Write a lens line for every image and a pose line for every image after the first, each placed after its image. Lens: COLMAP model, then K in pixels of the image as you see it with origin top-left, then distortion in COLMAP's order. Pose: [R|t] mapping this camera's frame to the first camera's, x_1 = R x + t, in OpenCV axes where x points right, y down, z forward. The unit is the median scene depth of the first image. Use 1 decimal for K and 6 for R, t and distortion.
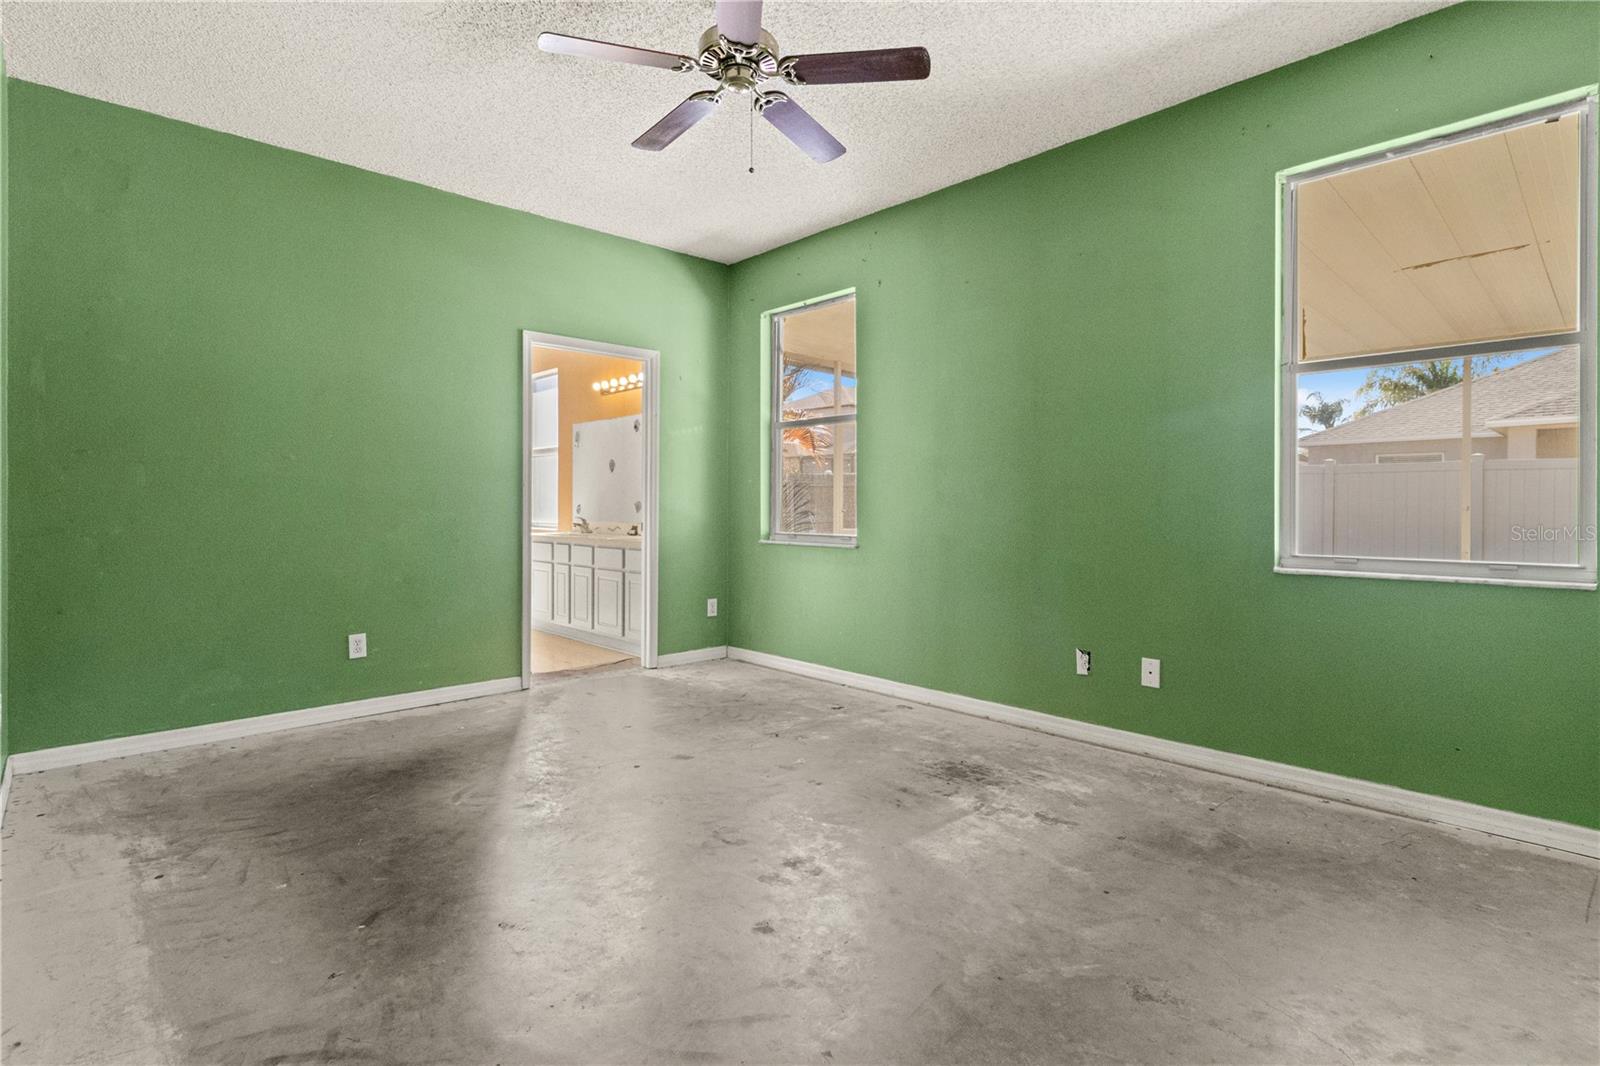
lens RADIAL K [[767.5, 0, 799.3], [0, 767.5, 519.9], [0, 0, 1]] dist [0.002284, 0.001599]
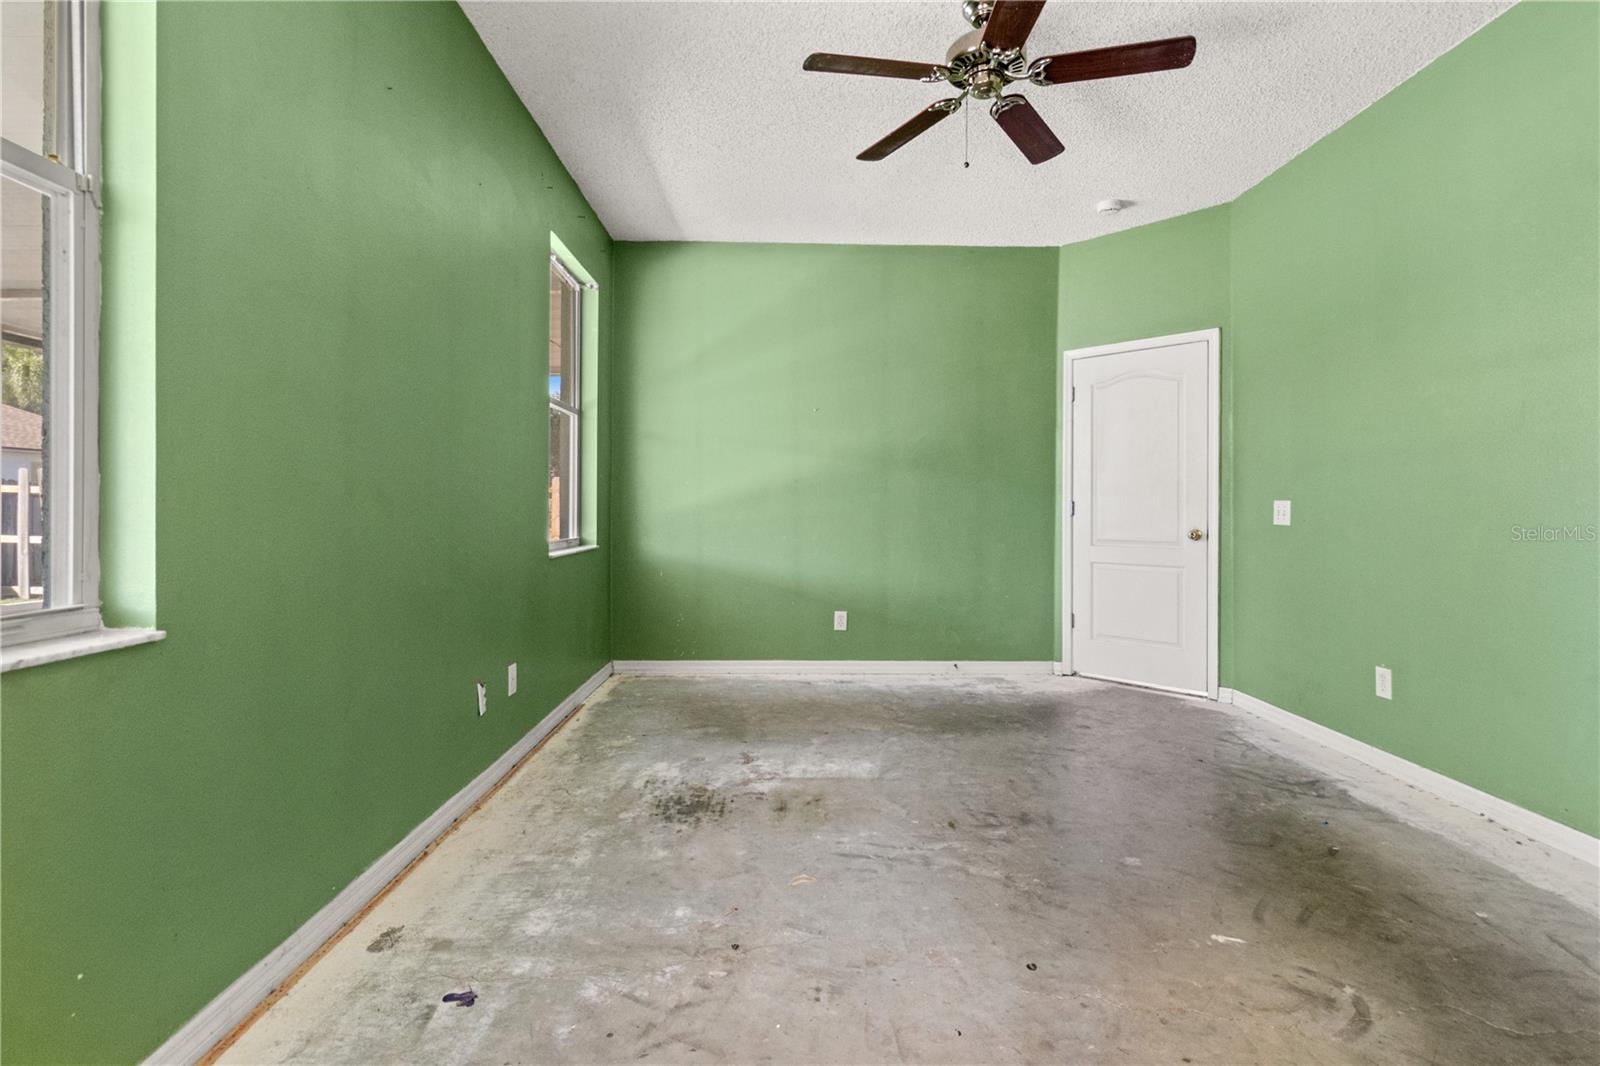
lens RADIAL K [[767.5, 0, 800.7], [0, 767.5, 519.1], [0, 0, 1]] dist [0.002284, 0.001599]
pose [[-0.744036, -0.015905, 0.667950, -0.490854], [0.004650, 0.999569, 0.028981, -0.028460], [-0.668123, 0.024668, -0.743642, 1.635579]]
